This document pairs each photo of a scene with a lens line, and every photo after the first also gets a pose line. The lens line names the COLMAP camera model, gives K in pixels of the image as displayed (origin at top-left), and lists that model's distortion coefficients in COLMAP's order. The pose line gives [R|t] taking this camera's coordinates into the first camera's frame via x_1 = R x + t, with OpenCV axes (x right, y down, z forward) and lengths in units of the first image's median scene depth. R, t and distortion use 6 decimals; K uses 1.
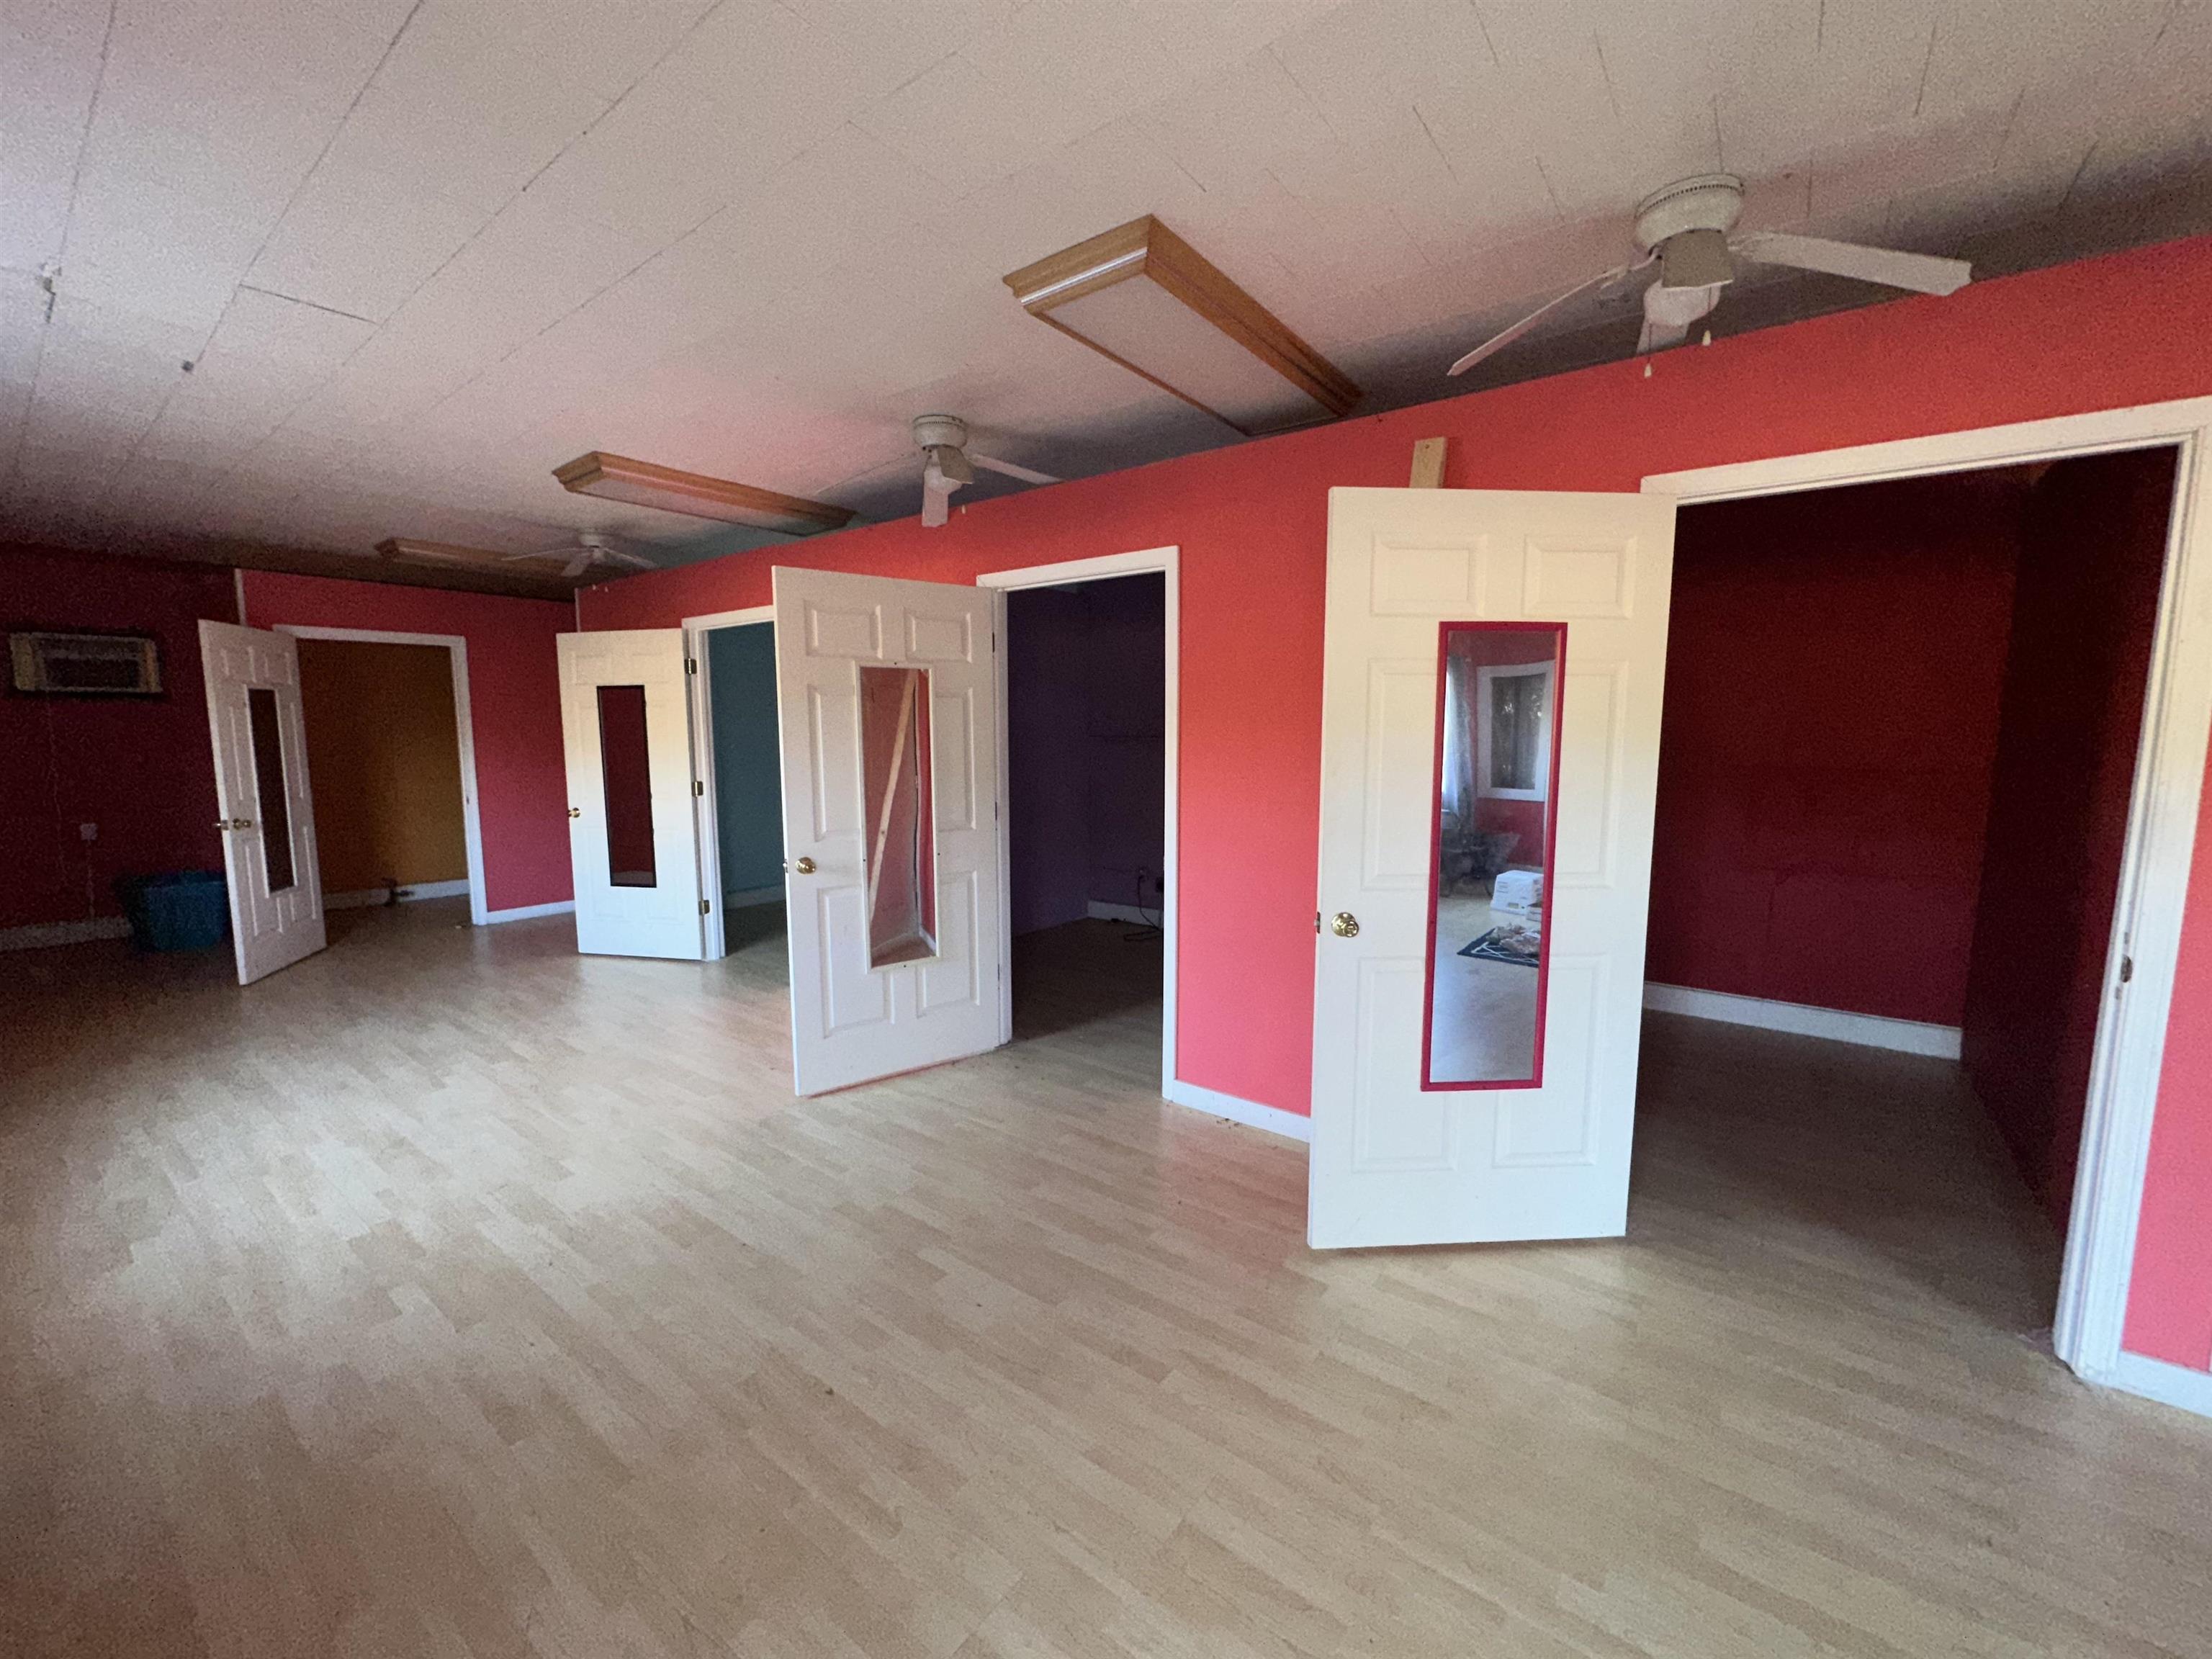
lens RADIAL K [[877.8, 0, 1111.0], [0, 877.8, 829.4], [0, 0, 1]] dist [-0.001152, -0.001128]
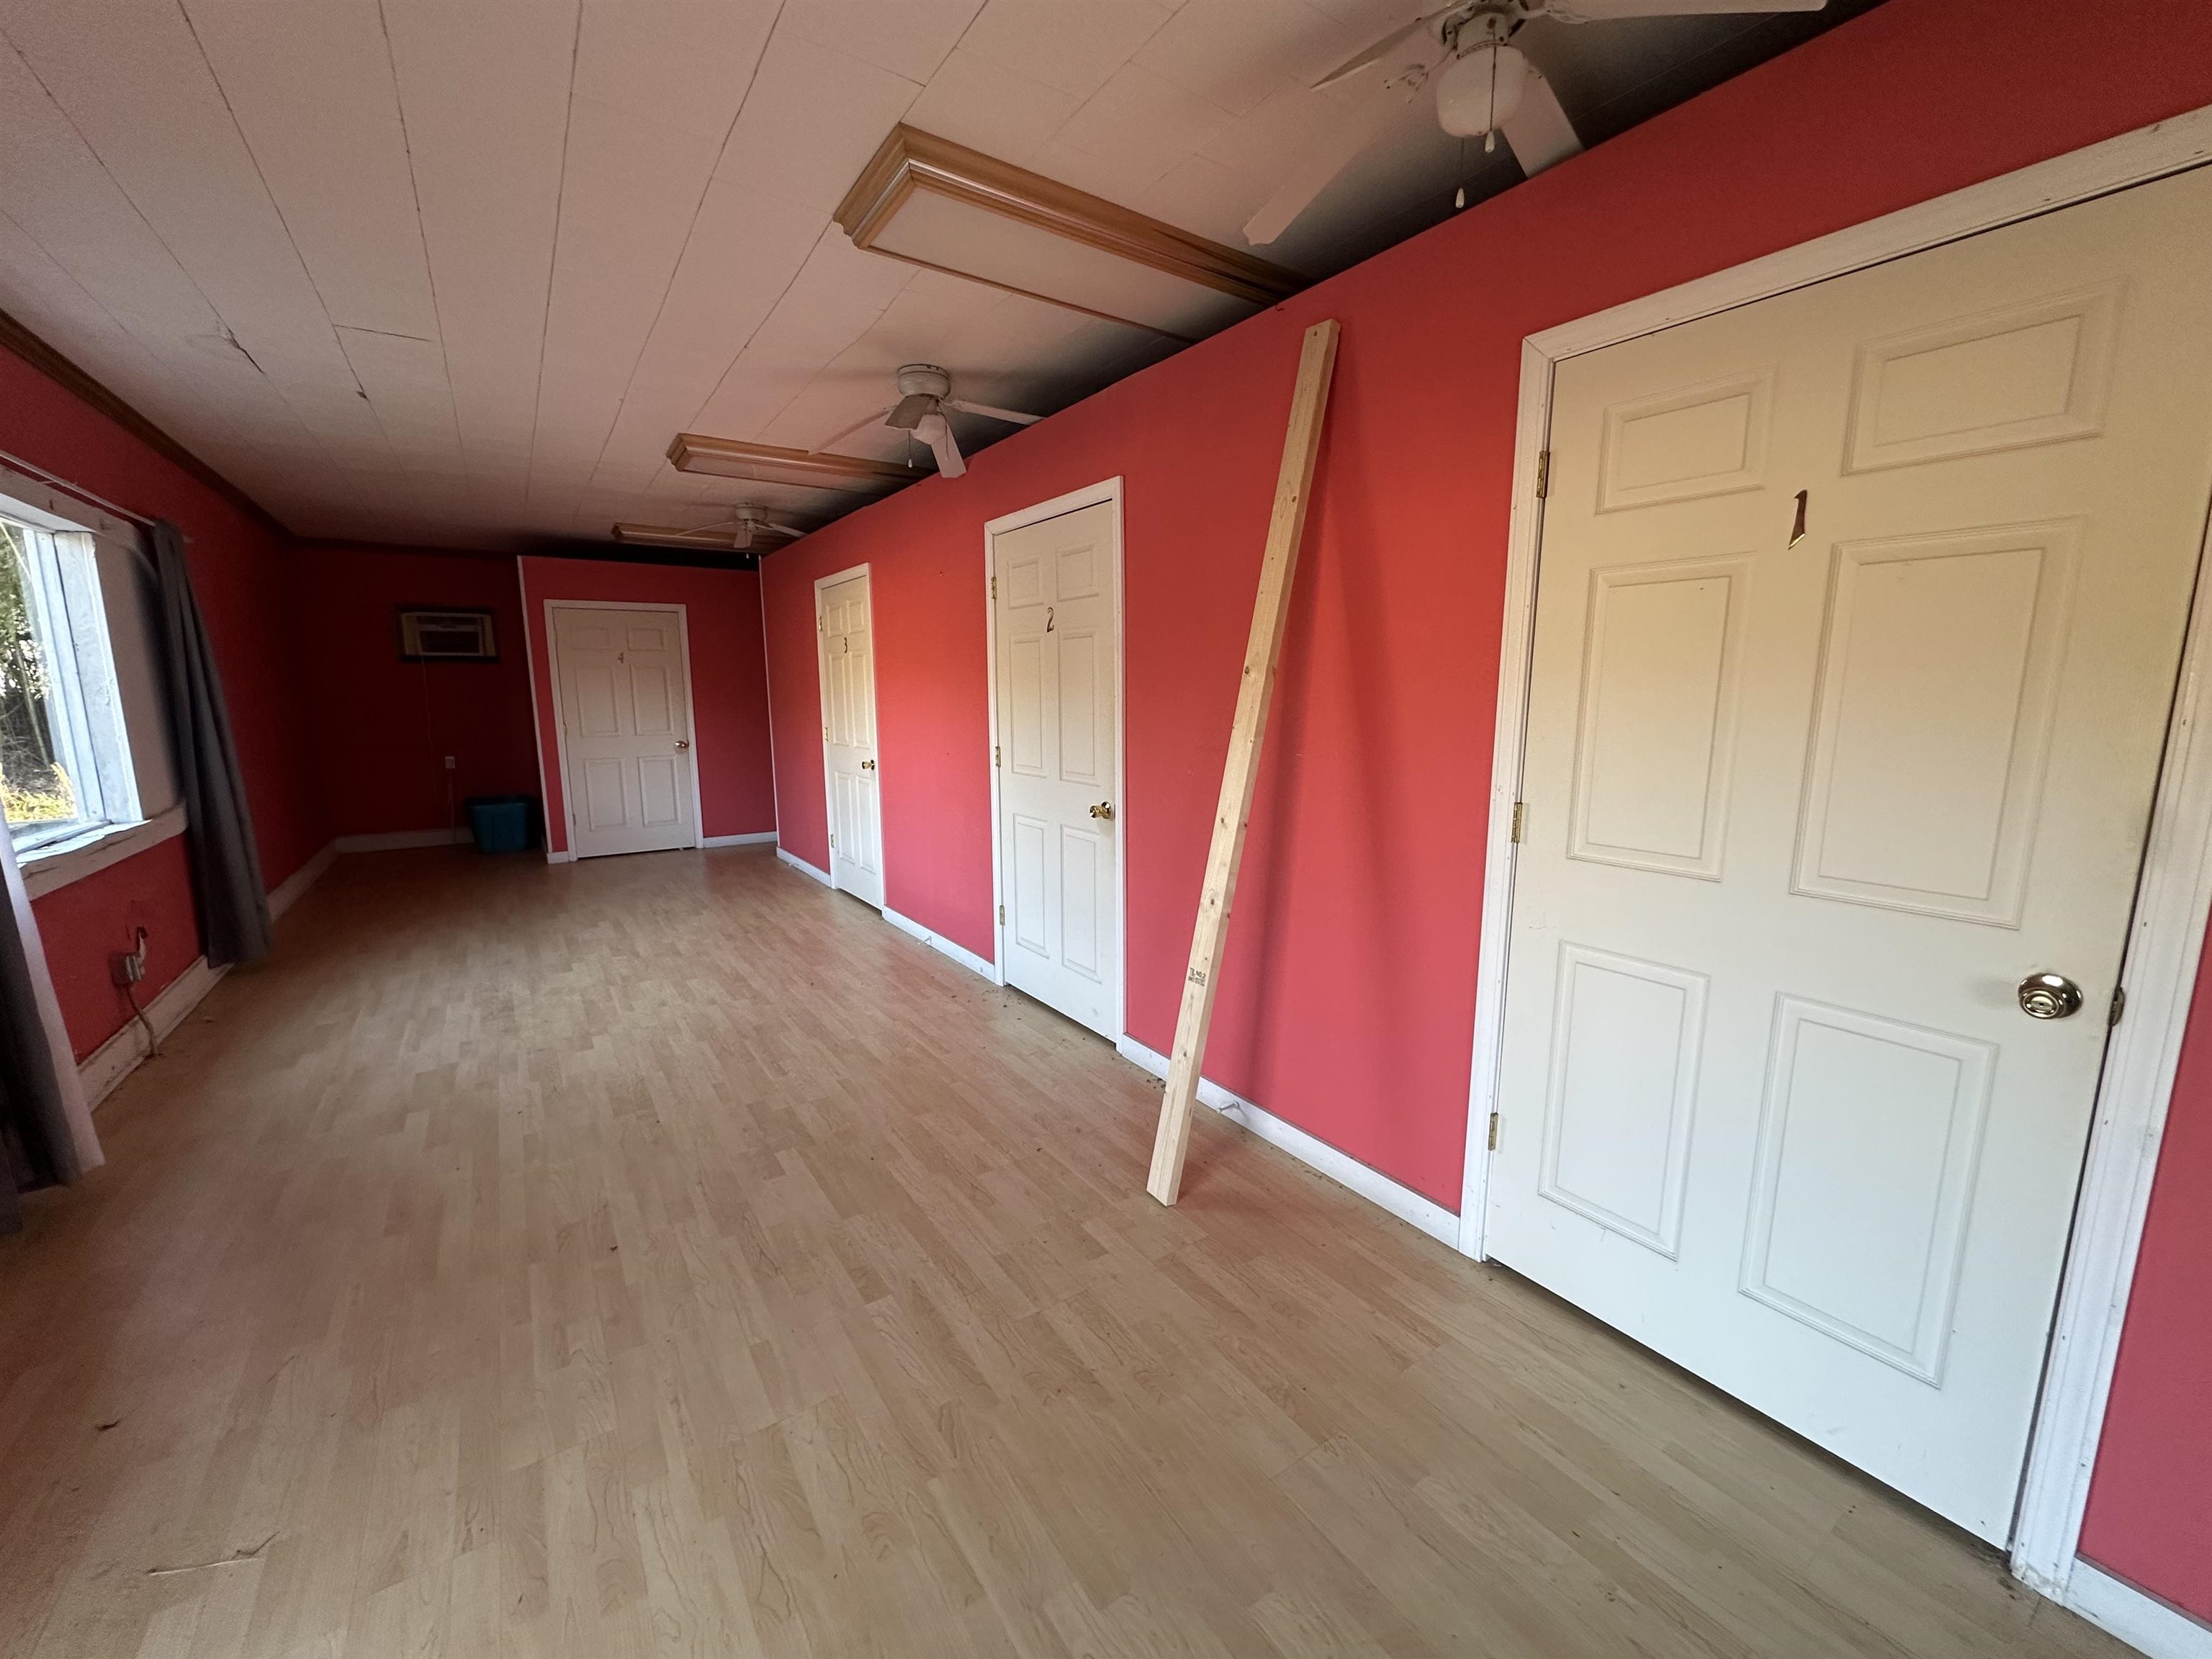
lens RADIAL K [[877.8, 0, 1109.7], [0, 877.8, 829.2], [0, 0, 1]] dist [-0.001152, -0.001128]
pose [[0.949569, 0.045896, -0.310182, 0.420887], [-0.031867, 0.998233, 0.050150, 0.011584], [0.311936, -0.037736, 0.949353, 0.092620]]
